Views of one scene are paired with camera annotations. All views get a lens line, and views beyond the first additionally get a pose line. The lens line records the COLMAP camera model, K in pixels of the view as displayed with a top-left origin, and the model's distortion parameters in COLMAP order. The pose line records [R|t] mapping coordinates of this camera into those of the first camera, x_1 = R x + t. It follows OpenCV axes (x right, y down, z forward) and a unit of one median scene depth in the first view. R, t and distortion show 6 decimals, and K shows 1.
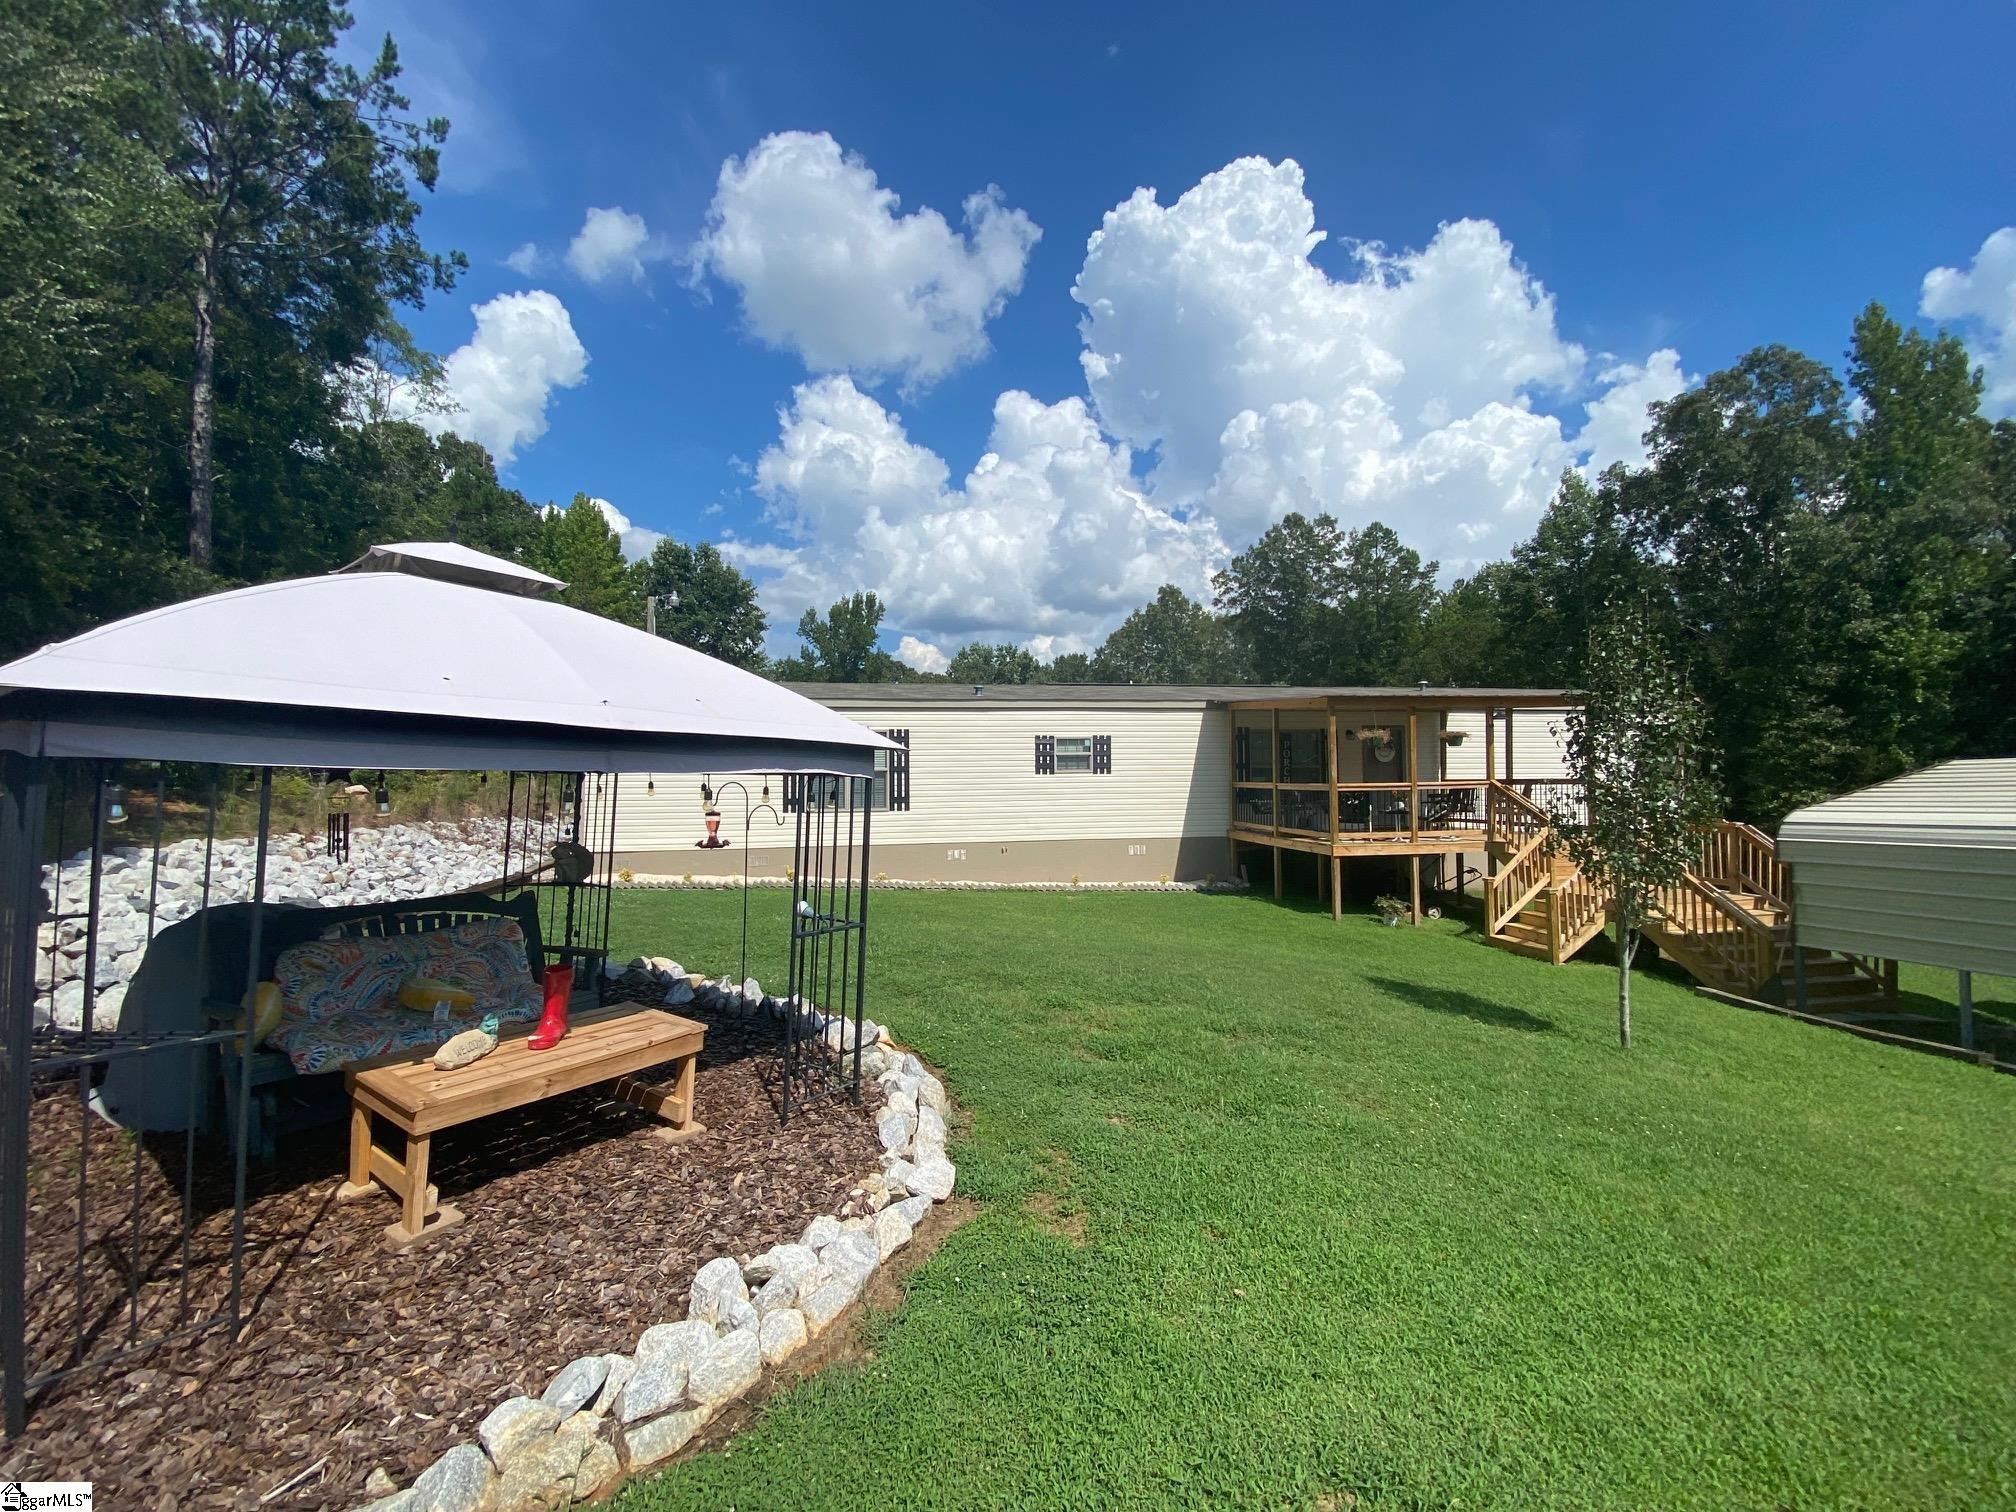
lens RADIAL K [[809.8, 0, 1008.0], [0, 809.8, 756.0], [0, 0, 1]] dist [0.000898, 0.000160]
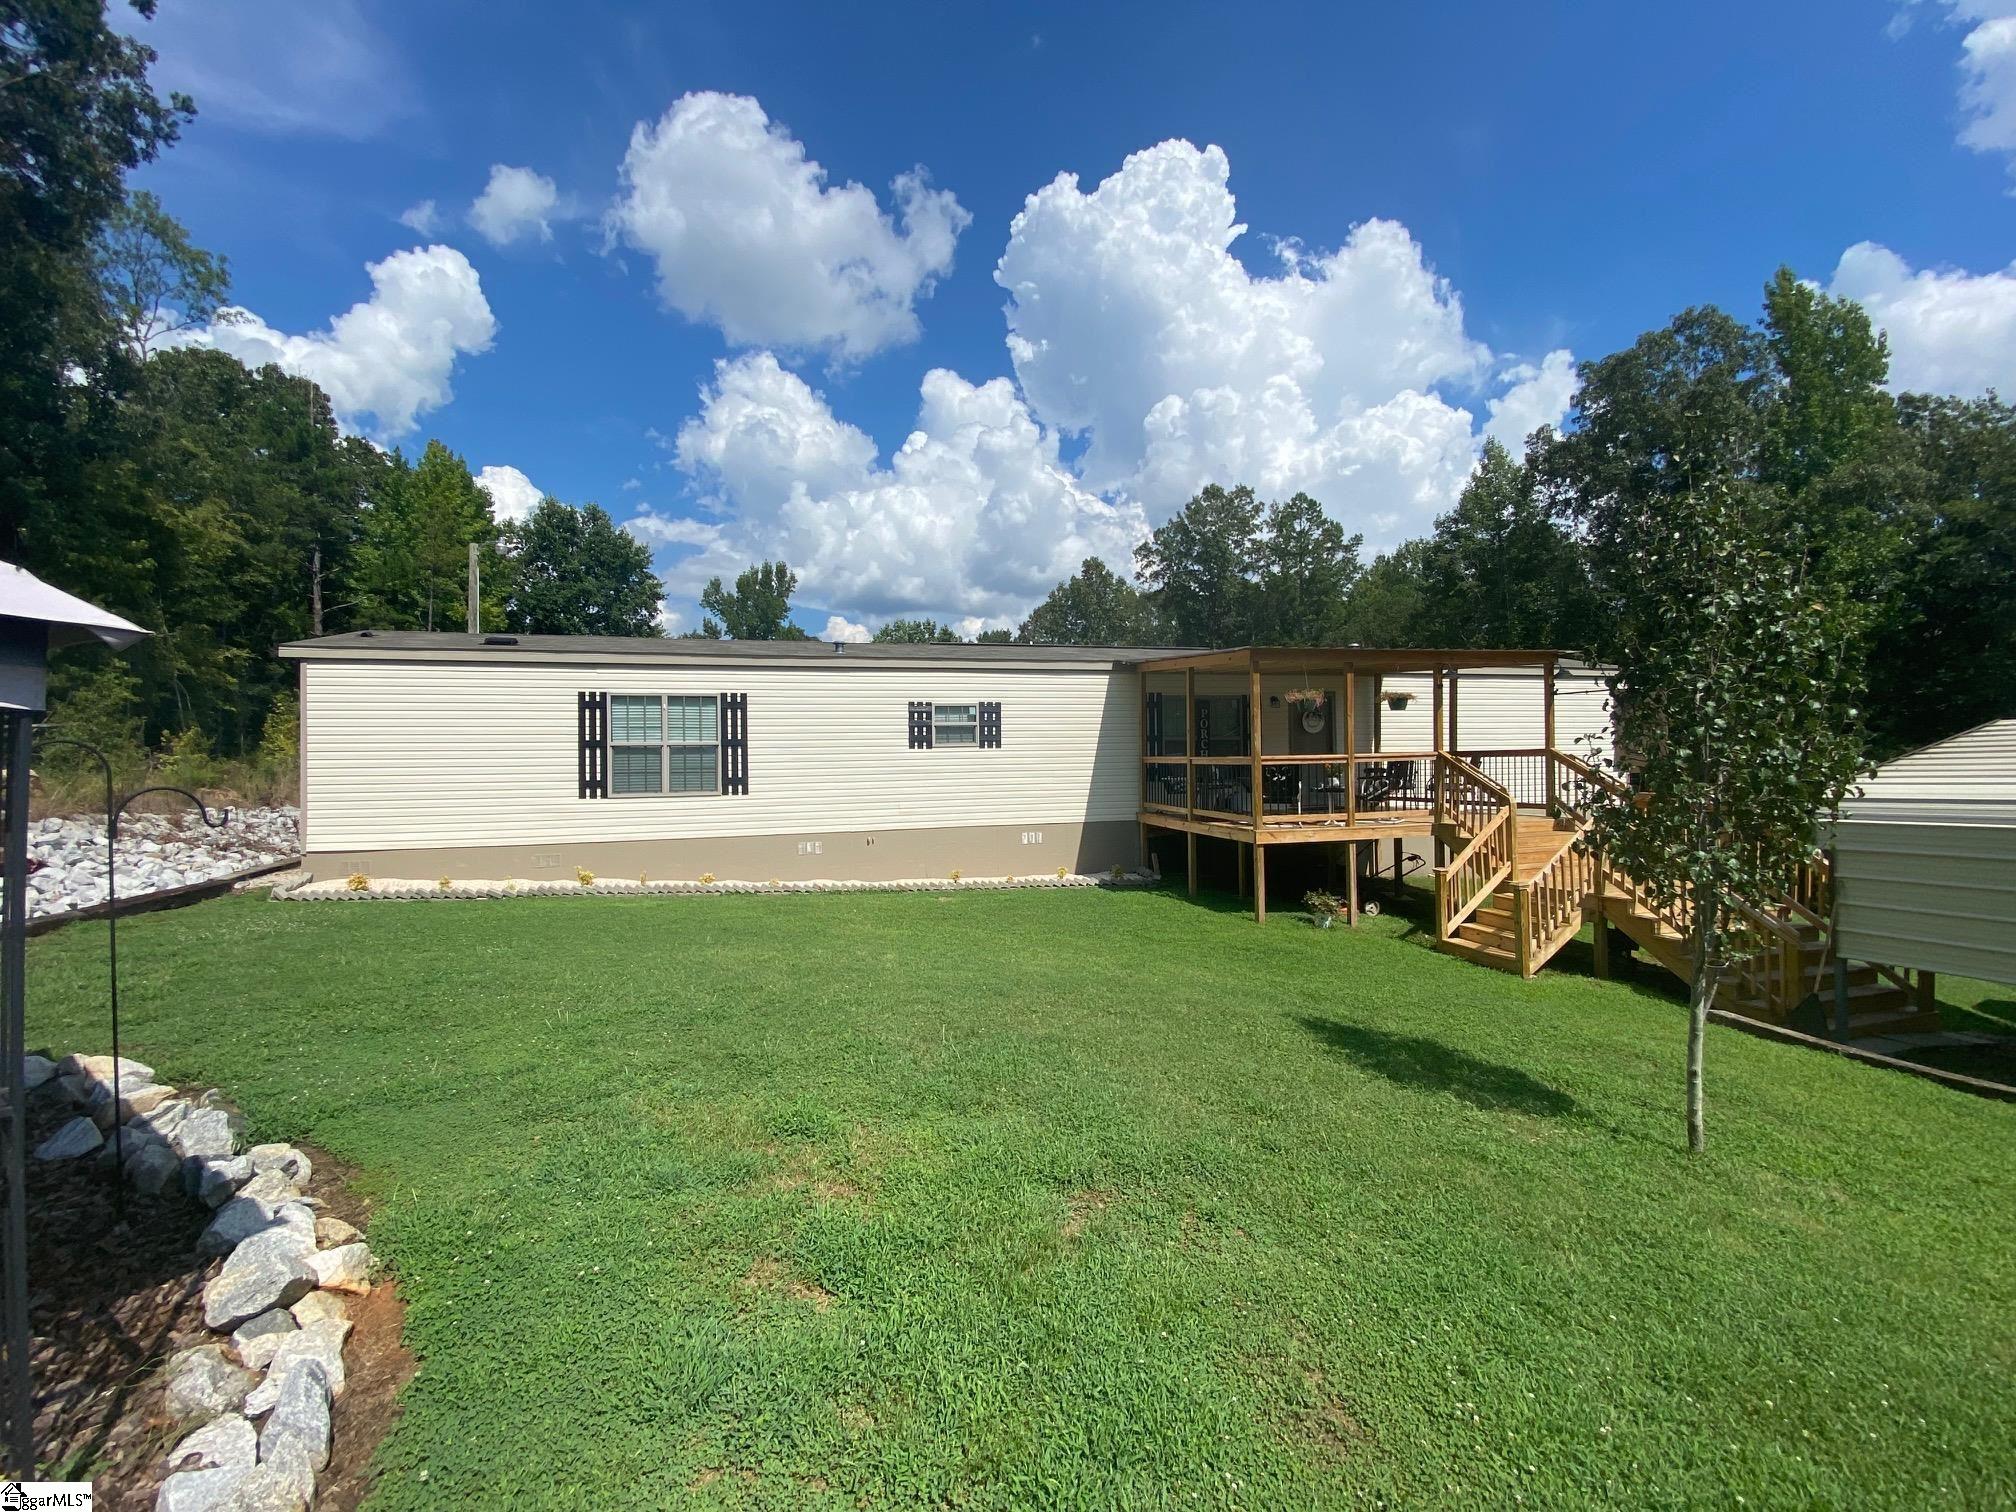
lens RADIAL K [[808.9, 0, 1002.7], [0, 808.9, 742.1], [0, 0, 1]] dist [0.000945, -0.000030]
pose [[0.996936, -0.003690, 0.078137, 0.040168], [0.003317, 0.999983, 0.004896, 0.007564], [-0.078153, -0.004622, 0.996931, 0.100310]]
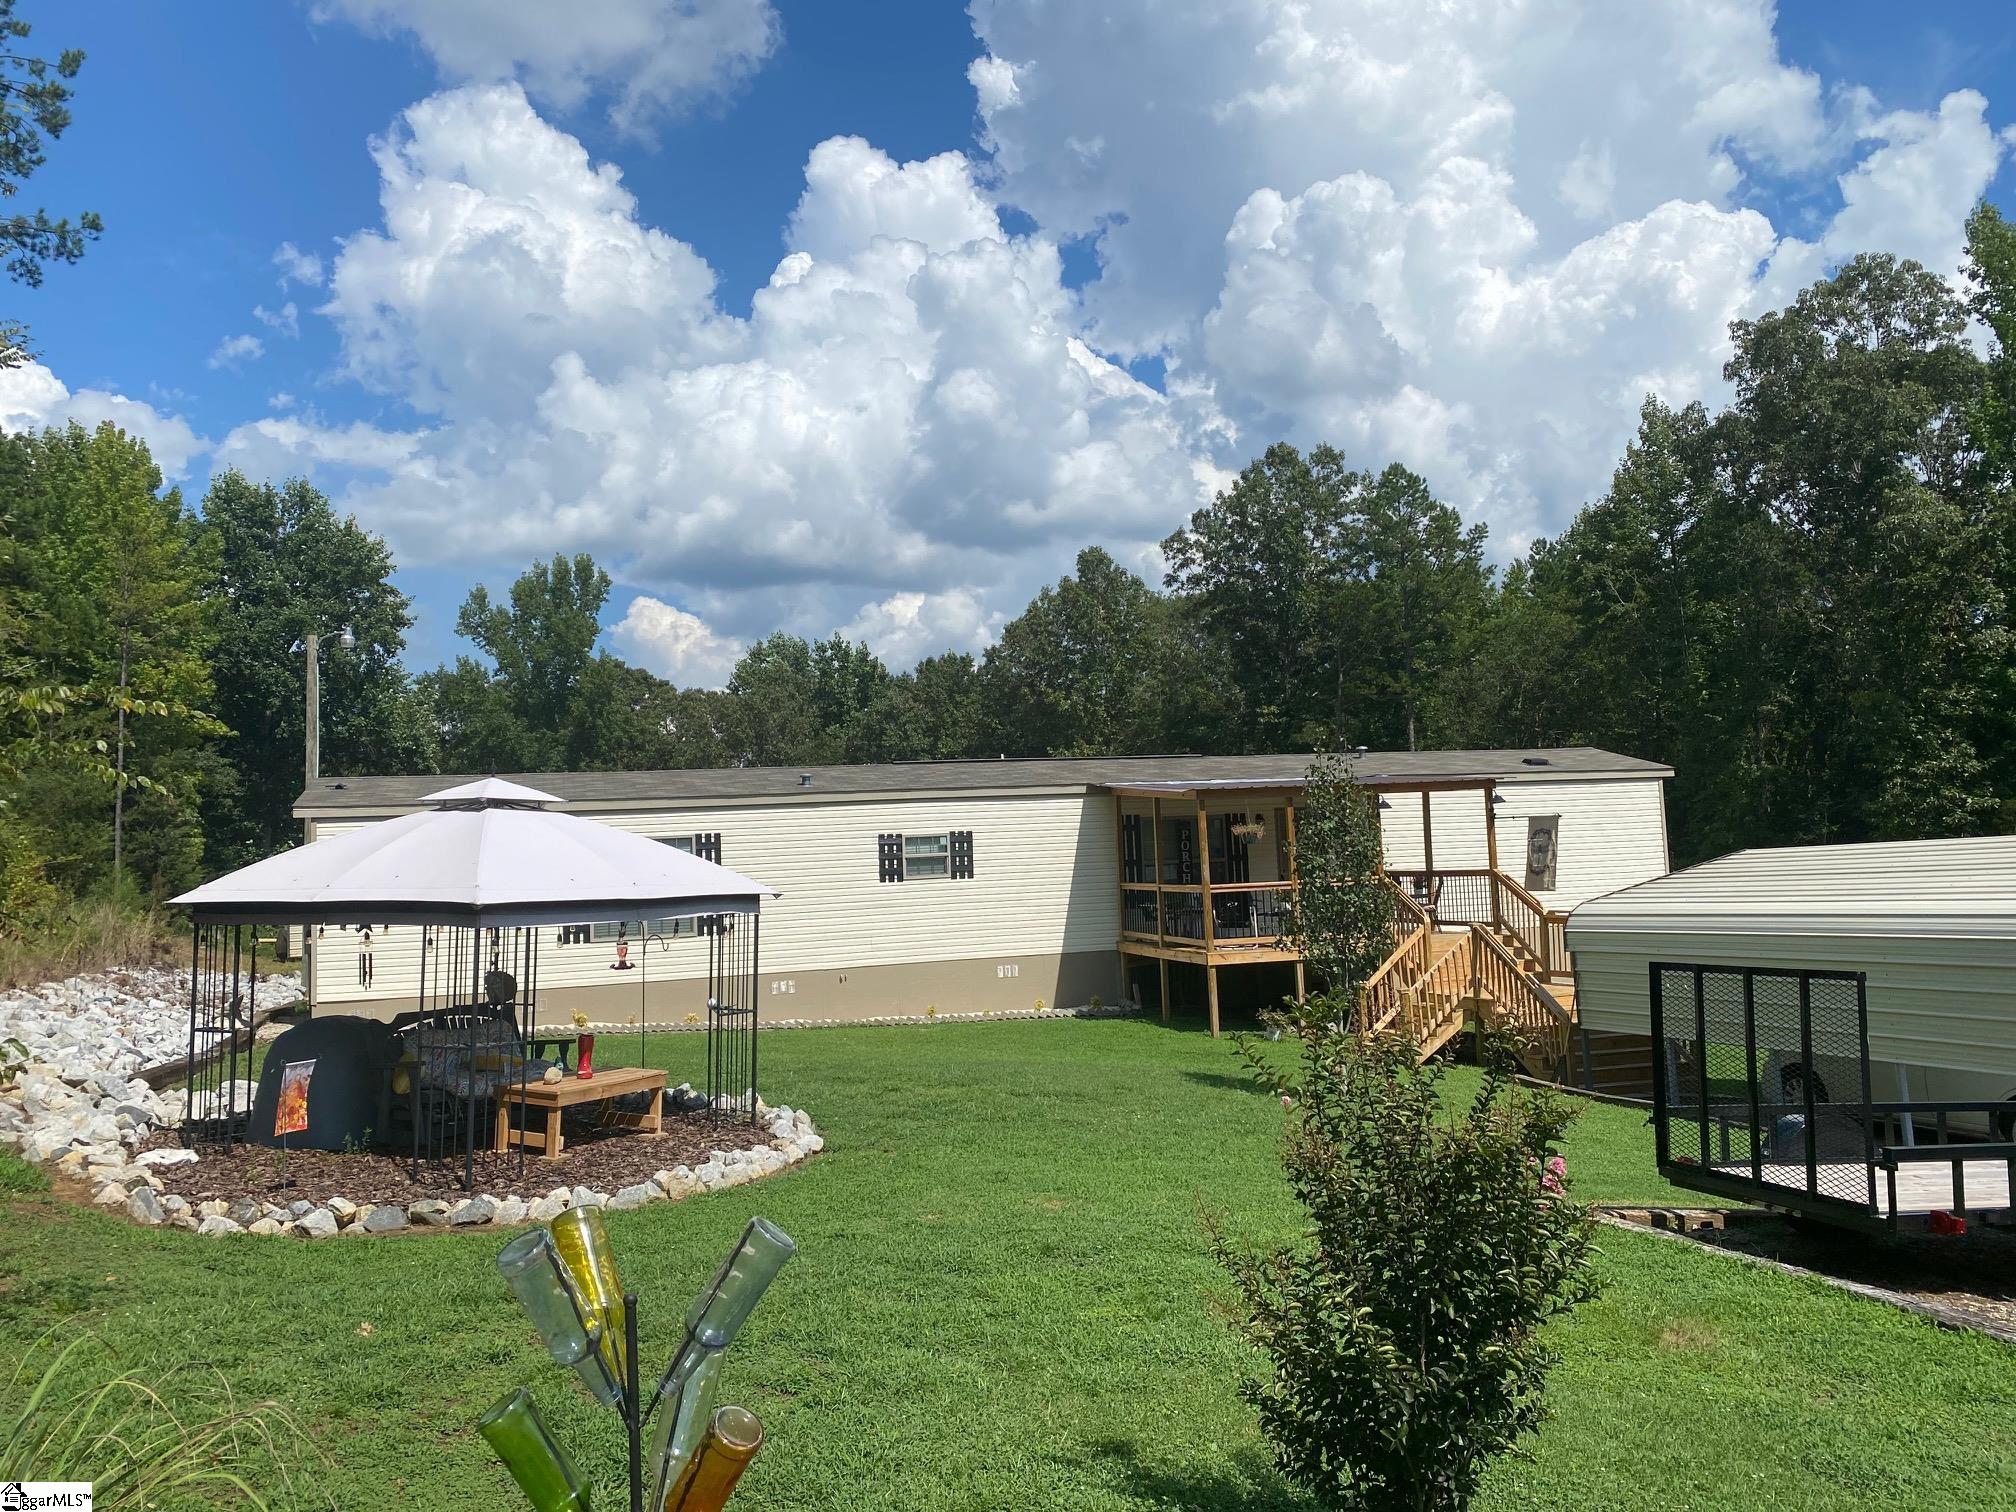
lens RADIAL K [[1558.1, 0, 1008.5], [0, 1558.1, 711.6], [0, 0, 1]] dist [0.050402, 0.000391]
pose [[0.994037, -0.024229, 0.106321, -0.000208], [0.031140, 0.997475, -0.063834, -0.027672], [-0.104506, 0.066764, 0.992281, -0.362907]]
